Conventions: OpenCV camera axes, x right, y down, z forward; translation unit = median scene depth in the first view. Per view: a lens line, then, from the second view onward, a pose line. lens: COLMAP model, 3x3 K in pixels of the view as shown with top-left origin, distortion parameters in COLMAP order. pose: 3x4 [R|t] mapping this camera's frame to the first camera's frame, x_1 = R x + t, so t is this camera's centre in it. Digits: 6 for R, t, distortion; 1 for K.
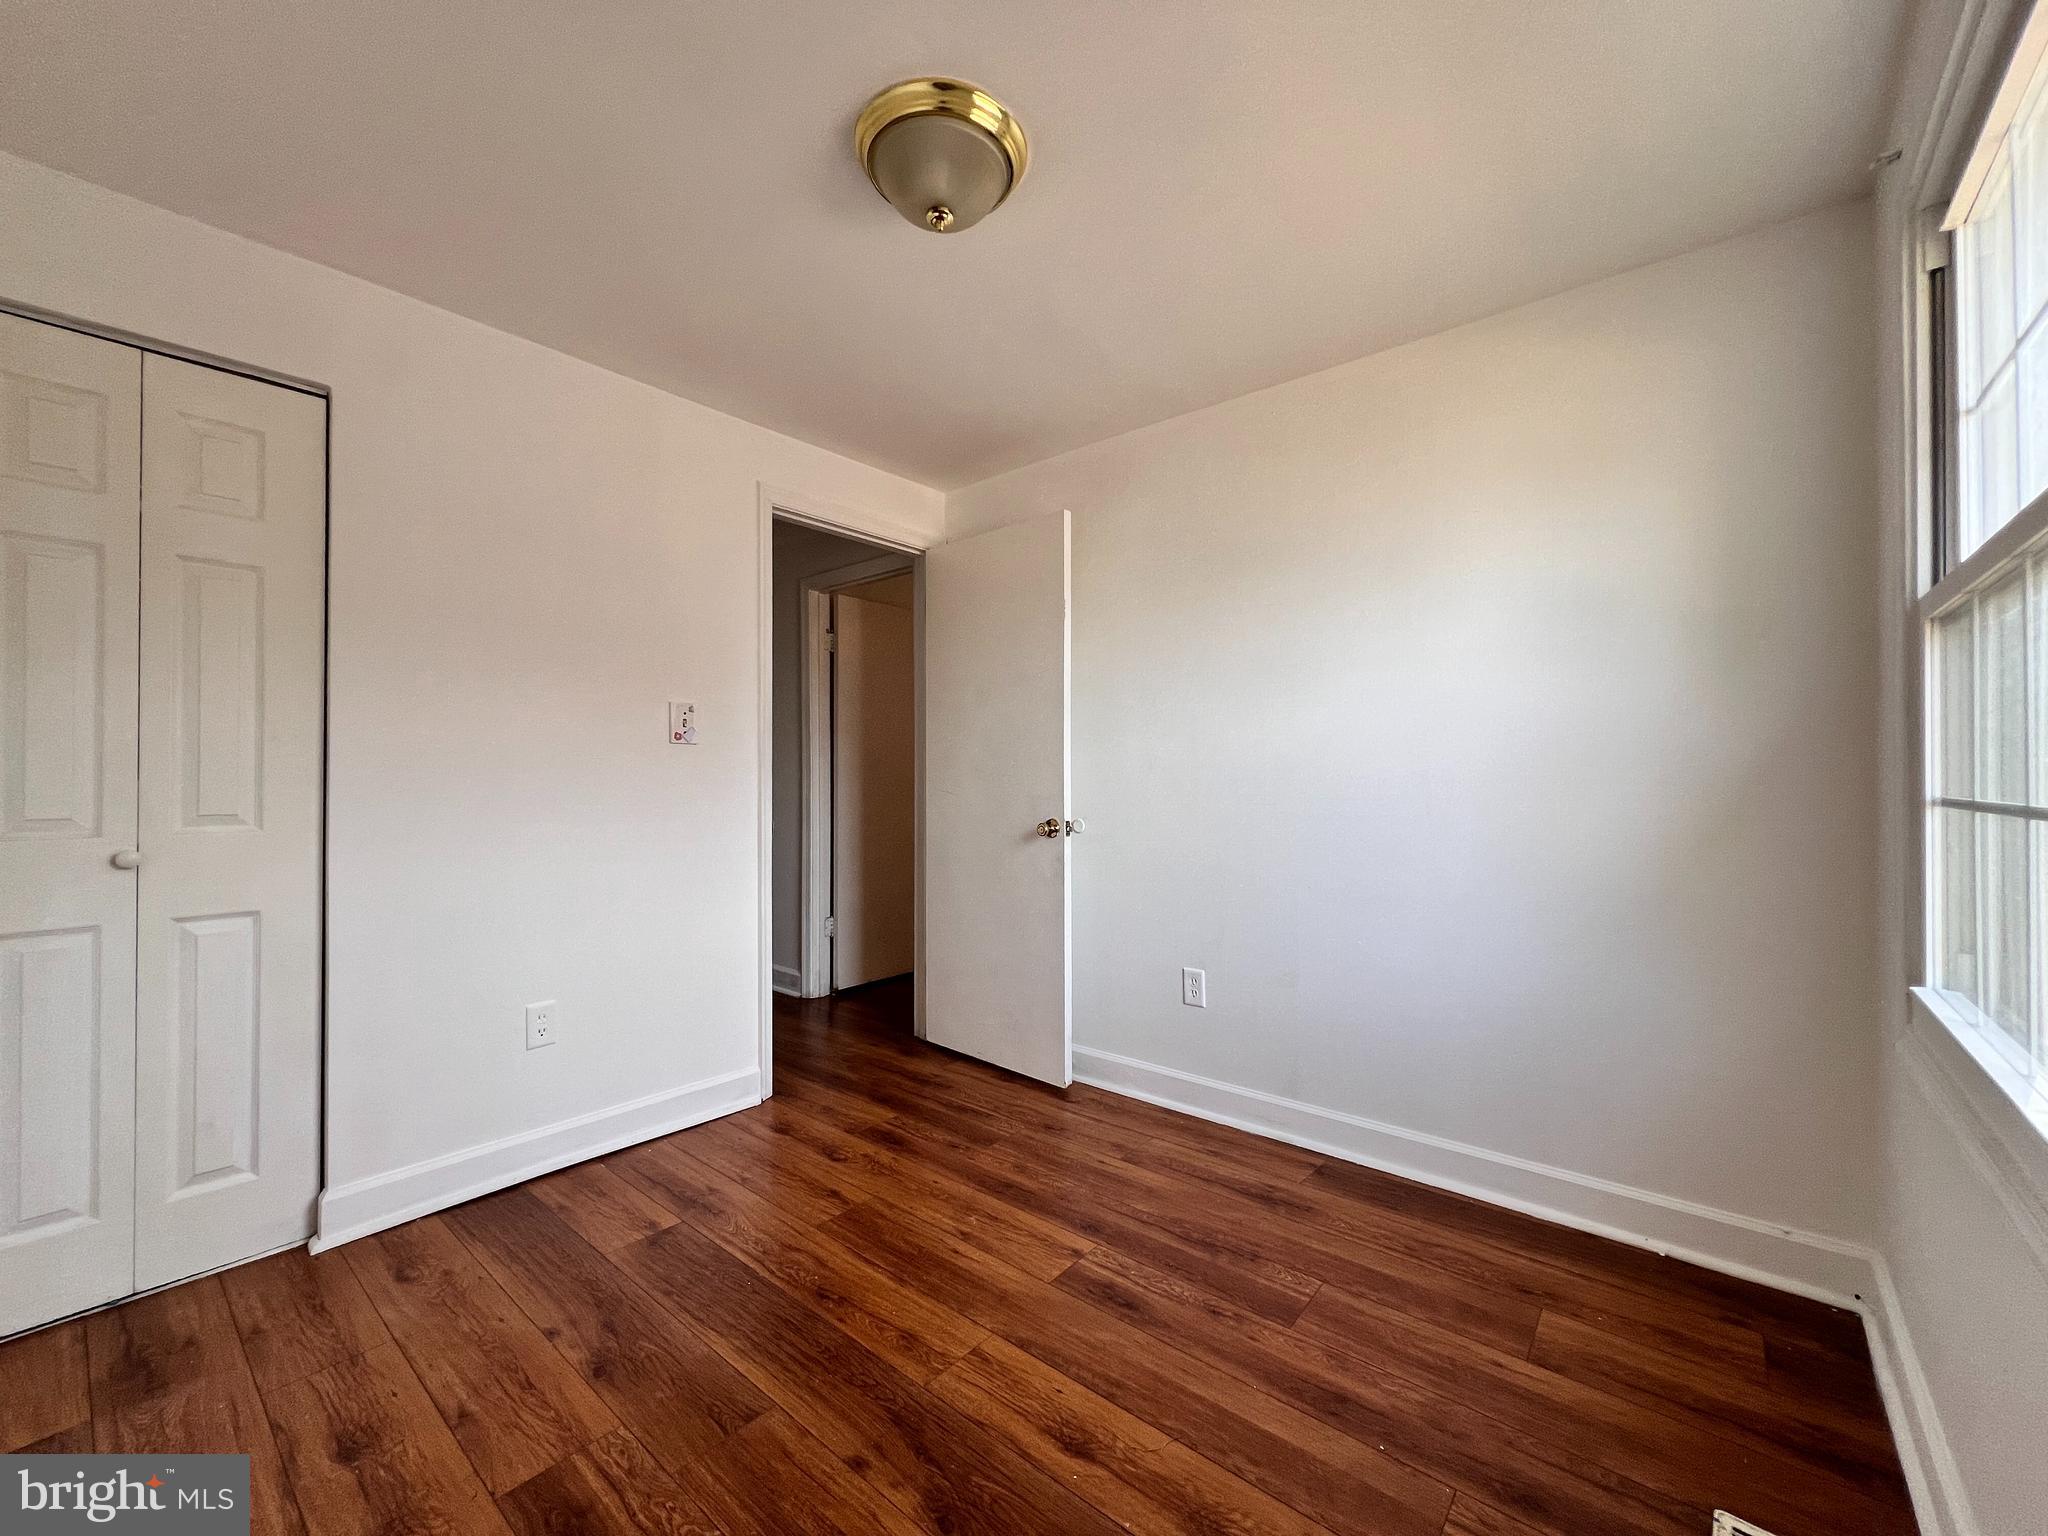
lens RADIAL K [[815.7, 0, 1024.0], [0, 815.7, 768.0], [0, 0, 1]] dist [-0.002769, 0.000070]
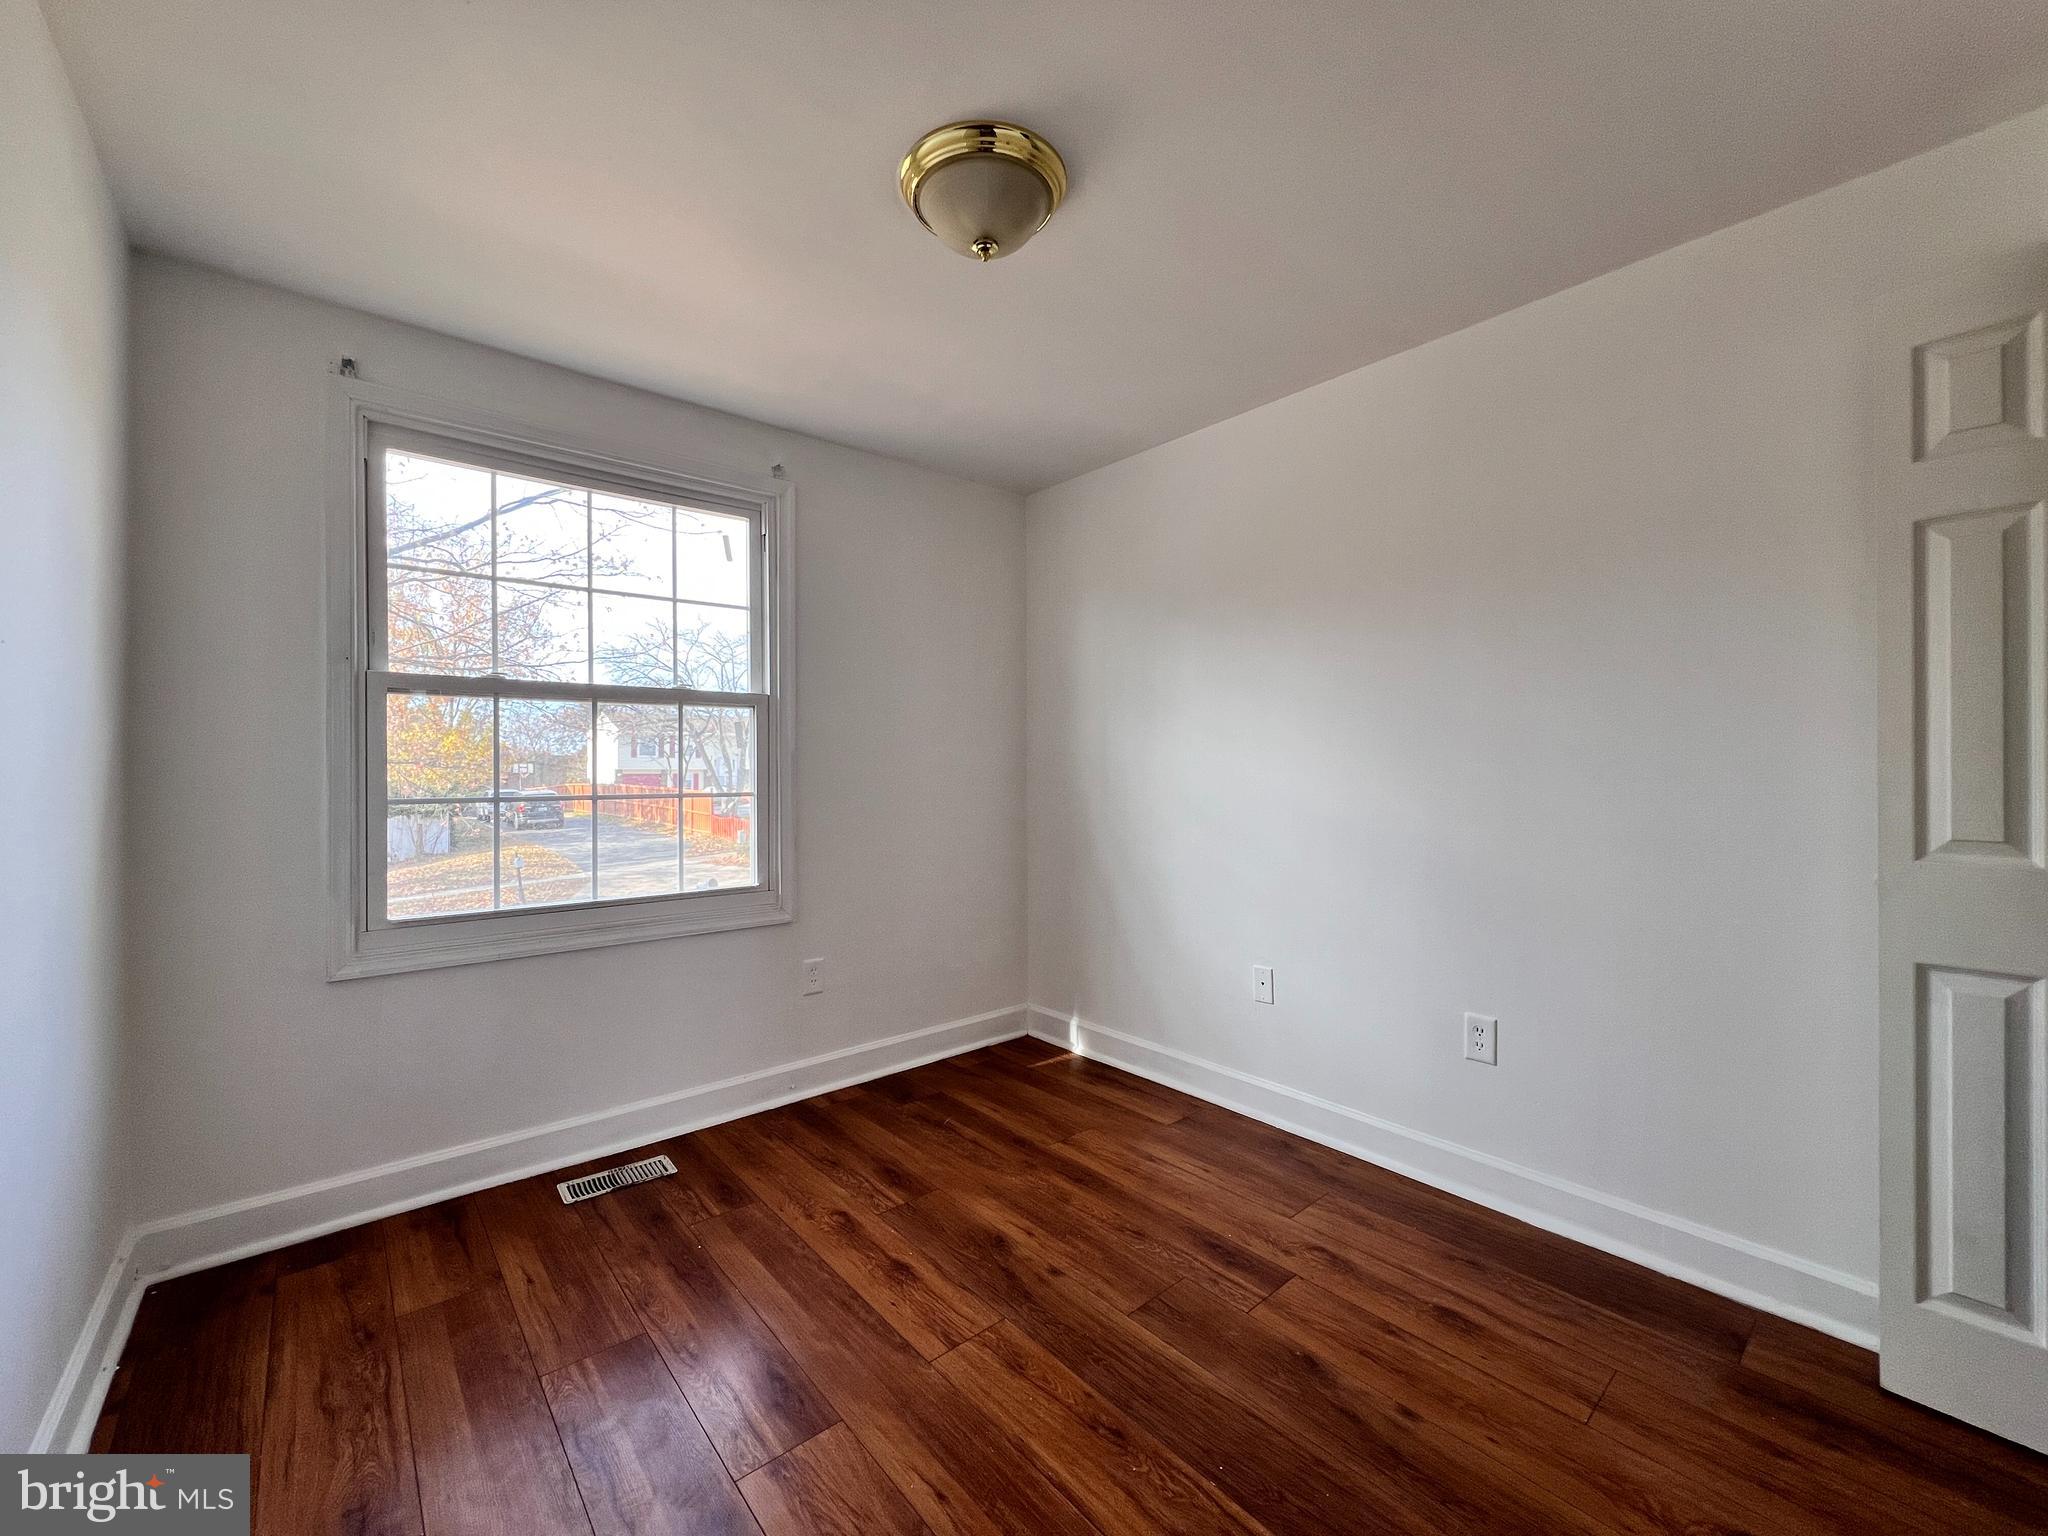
lens RADIAL K [[815.7, 0, 1024.0], [0, 815.7, 768.0], [0, 0, 1]] dist [-0.002769, 0.000070]
pose [[-0.986772, 0.001562, 0.162105, -0.300792], [0.000150, 0.999962, -0.008723, -0.008118], [-0.162112, -0.008583, -0.986735, 1.903296]]
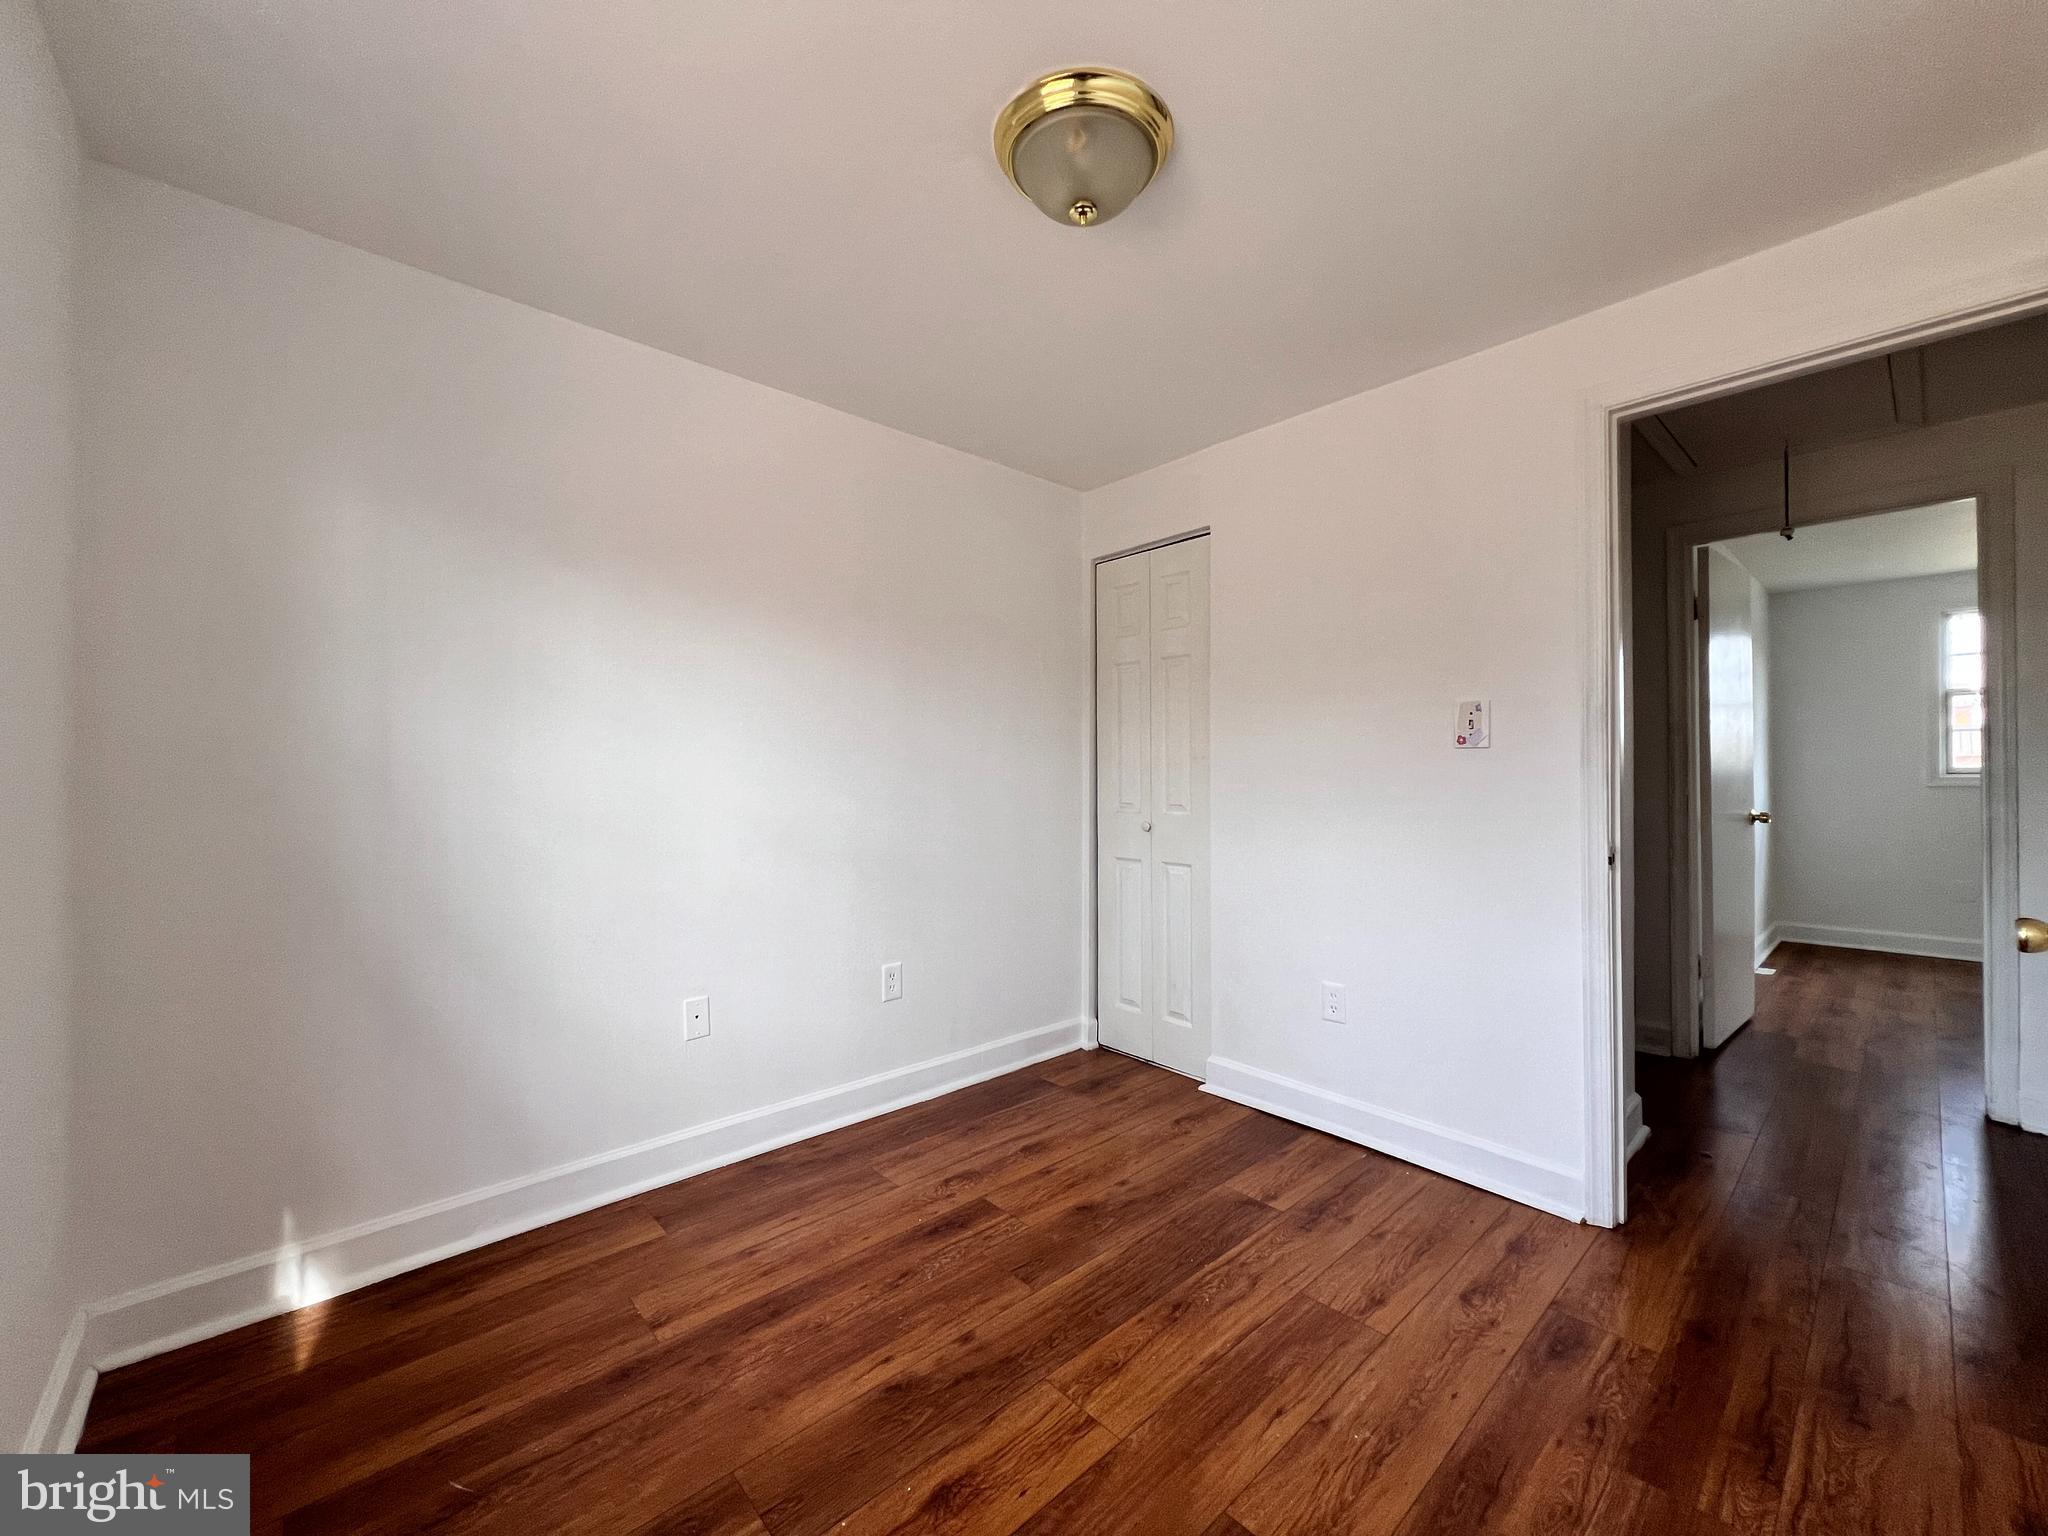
lens RADIAL K [[815.7, 0, 1024.0], [0, 815.7, 768.0], [0, 0, 1]] dist [-0.002769, 0.000070]
pose [[-0.134154, -0.004937, -0.990948, 0.813396], [0.010617, 0.999923, -0.006419, -0.012360], [0.990904, -0.011382, -0.134091, 0.997768]]
